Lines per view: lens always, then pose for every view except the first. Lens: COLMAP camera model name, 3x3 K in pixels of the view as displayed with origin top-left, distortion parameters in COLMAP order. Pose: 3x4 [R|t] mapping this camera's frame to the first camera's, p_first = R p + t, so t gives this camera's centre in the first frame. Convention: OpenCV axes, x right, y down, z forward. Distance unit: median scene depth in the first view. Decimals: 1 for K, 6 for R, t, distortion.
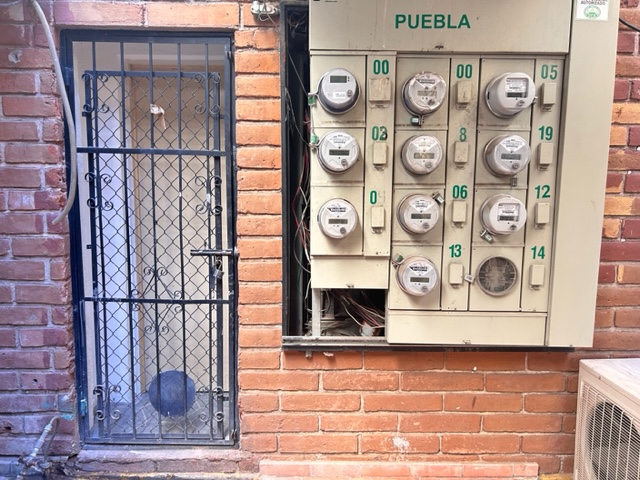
lens RADIAL K [[478.9, 0, 320.1], [0, 478.9, 242.1], [0, 0, 1]] dist [0.021508, -0.009710]
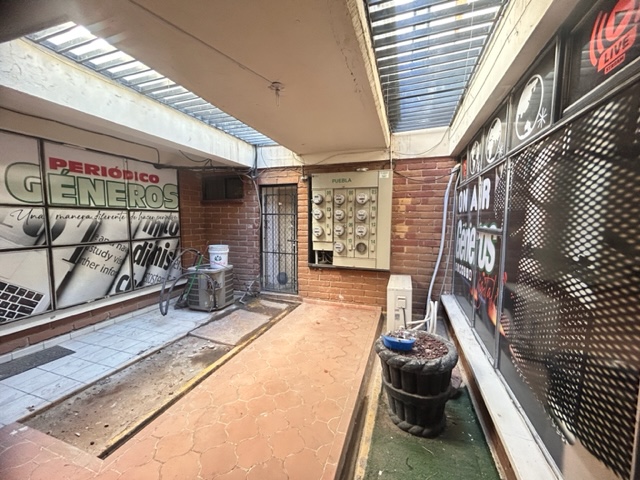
lens RADIAL K [[259.8, 0, 319.2], [0, 259.8, 238.9], [0, 0, 1]] dist [-0.000221, 0.000168]
pose [[0.942334, 0.020233, -0.334063, 0.688483], [-0.034242, 0.998761, -0.036102, 0.080207], [0.332918, 0.045459, 0.941859, -0.895077]]
